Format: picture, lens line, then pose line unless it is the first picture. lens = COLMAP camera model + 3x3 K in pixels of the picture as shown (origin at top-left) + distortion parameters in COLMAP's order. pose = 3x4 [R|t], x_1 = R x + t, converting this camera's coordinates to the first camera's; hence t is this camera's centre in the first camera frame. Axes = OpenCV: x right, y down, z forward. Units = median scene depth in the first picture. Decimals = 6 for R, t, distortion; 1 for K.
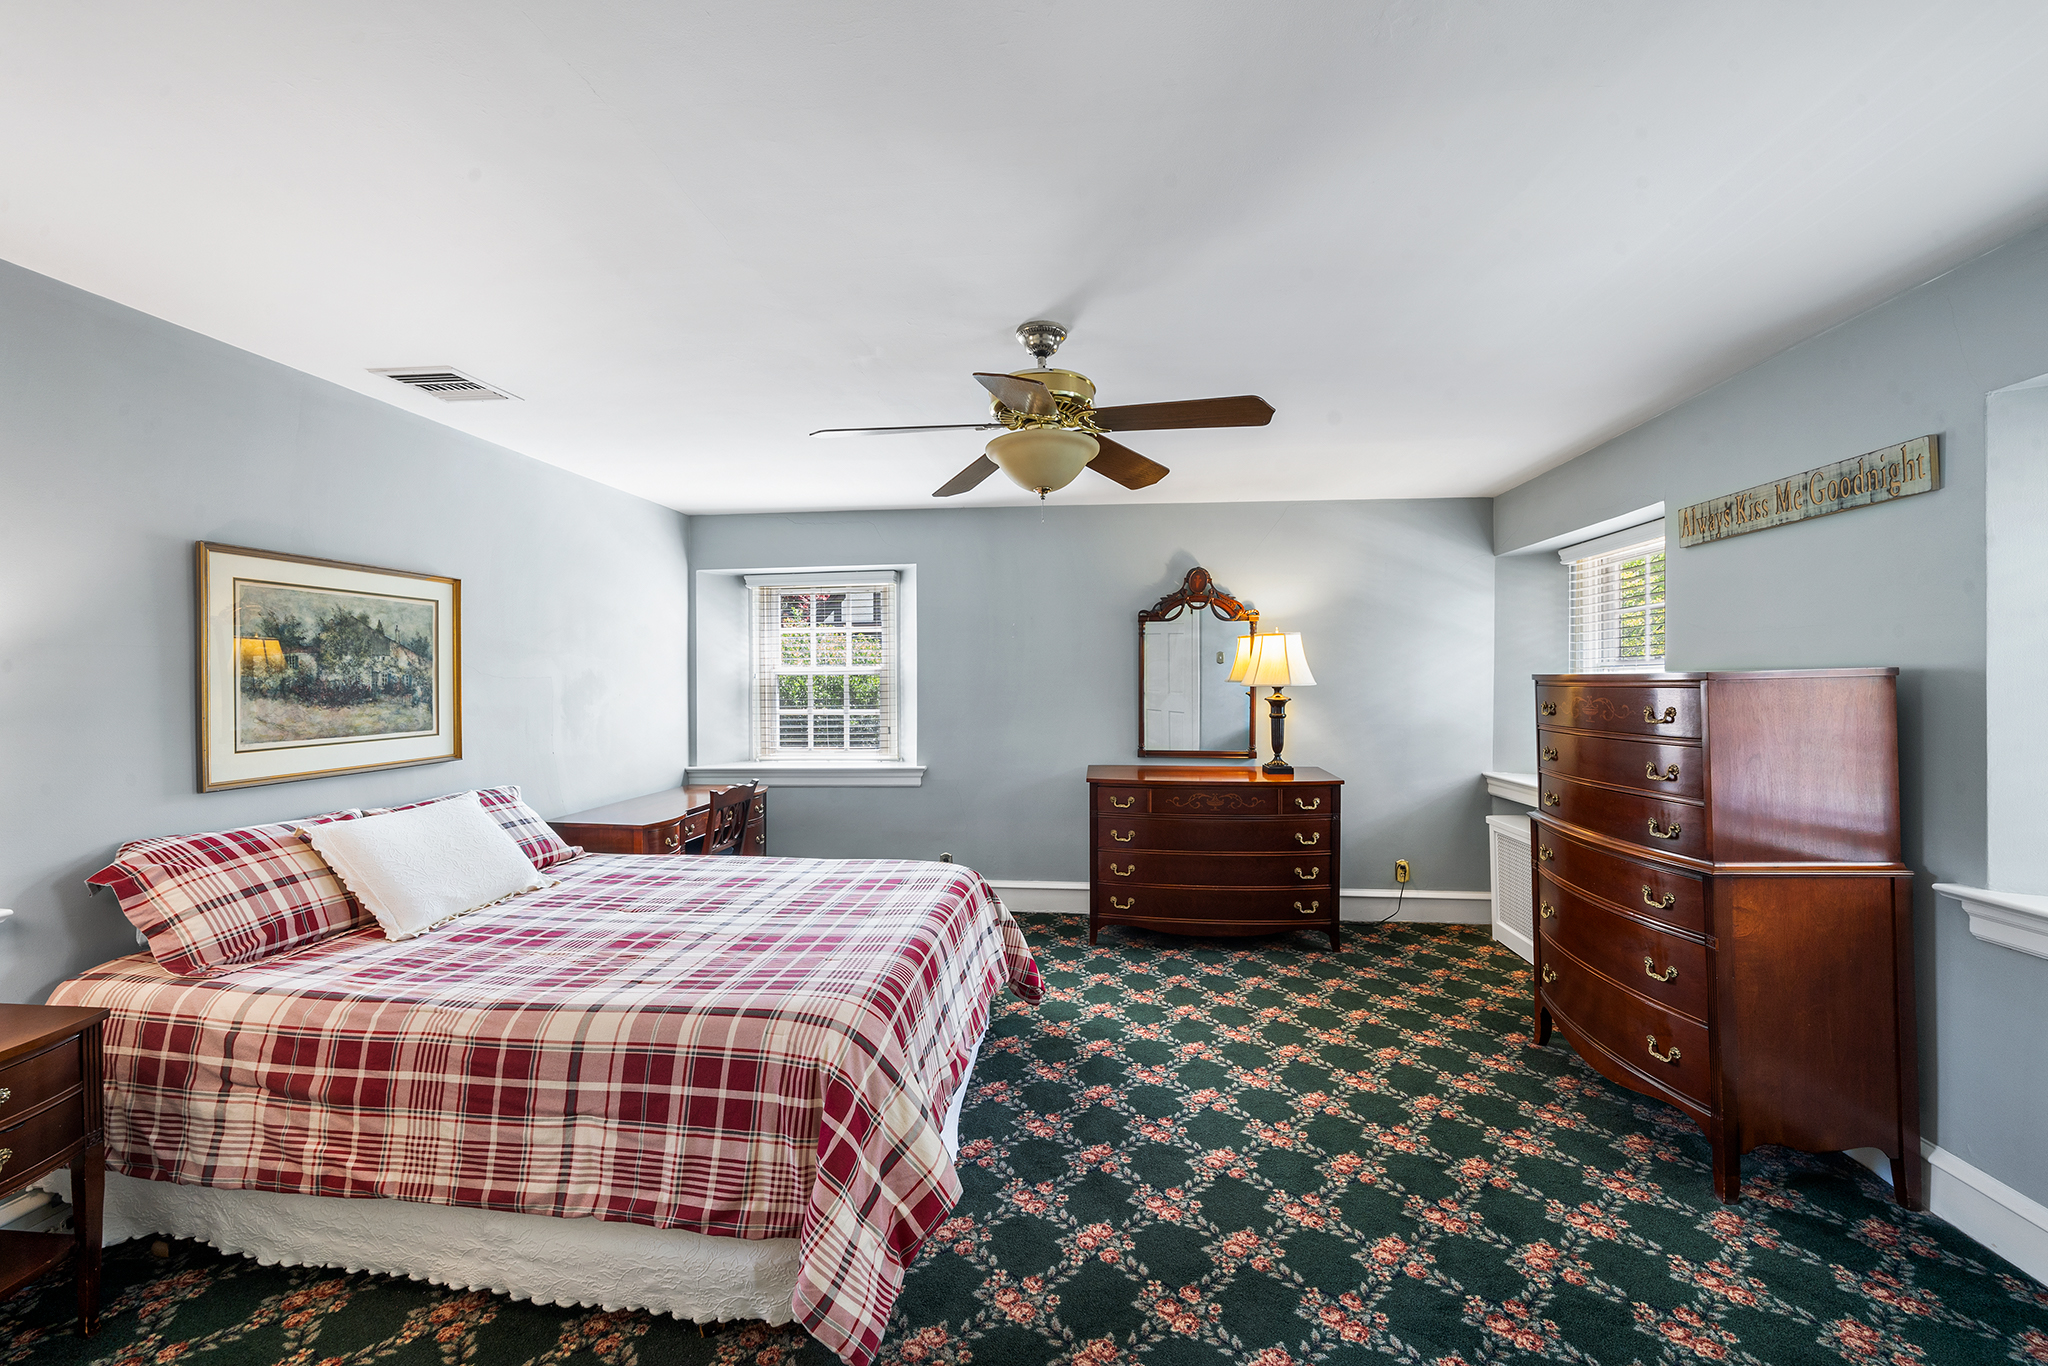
lens RADIAL K [[824.9, 0, 1023.6], [0, 824.9, 679.8], [0, 0, 1]] dist [-0.004001, 0.000506]
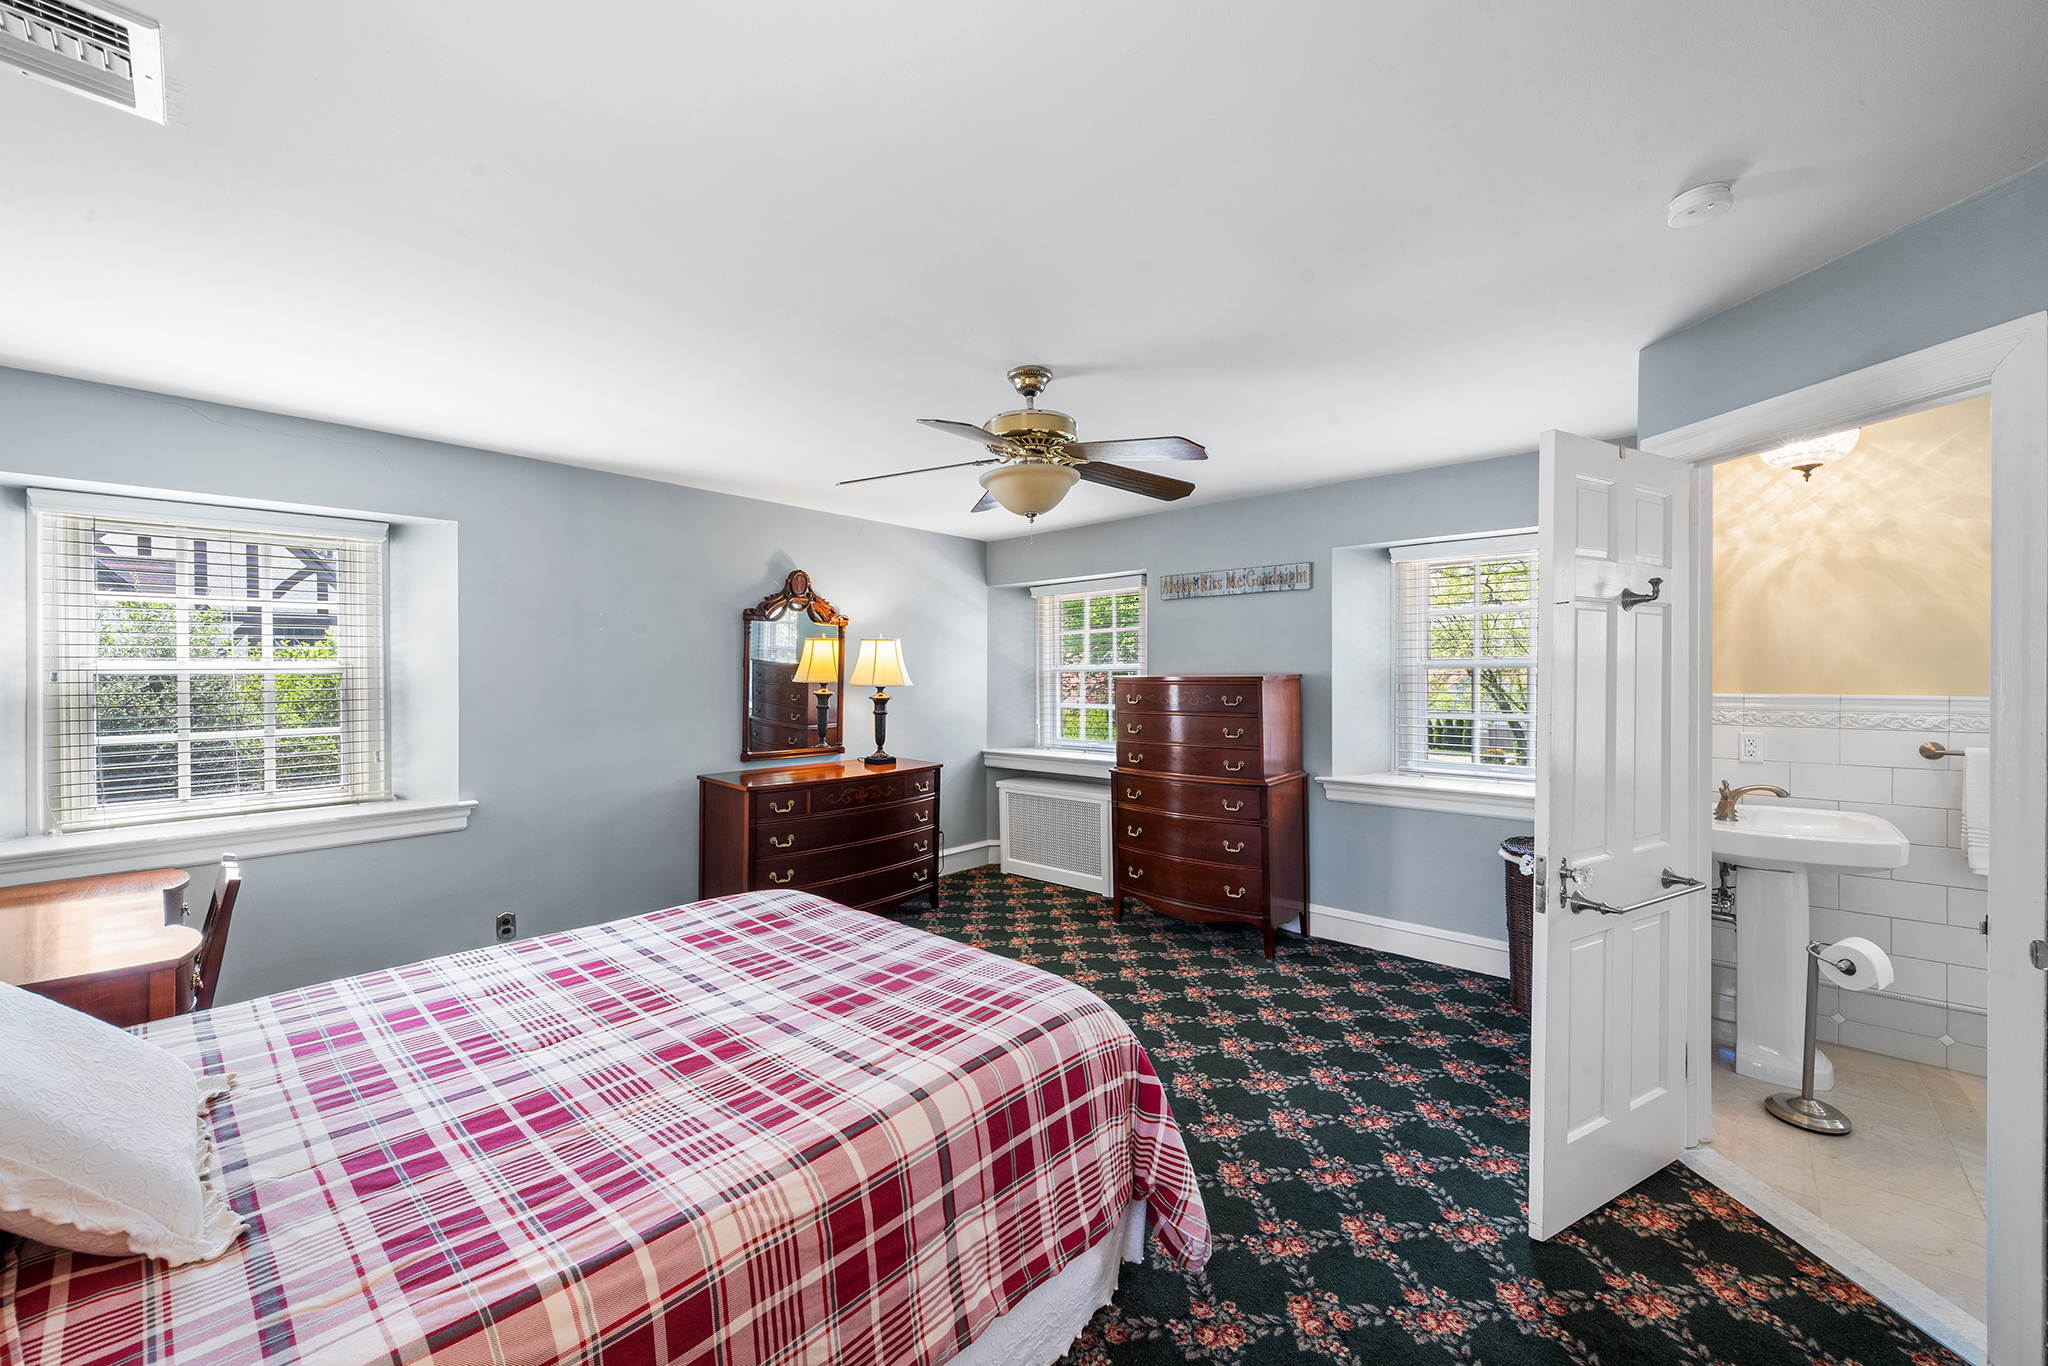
lens RADIAL K [[824.9, 0, 1027.7], [0, 824.9, 676.1], [0, 0, 1]] dist [-0.004001, 0.000506]
pose [[0.563489, -0.000481, 0.826123, -0.877691], [0.001472, 0.999999, -0.000421, -0.009060], [-0.826122, 0.001453, 0.563489, 0.355239]]
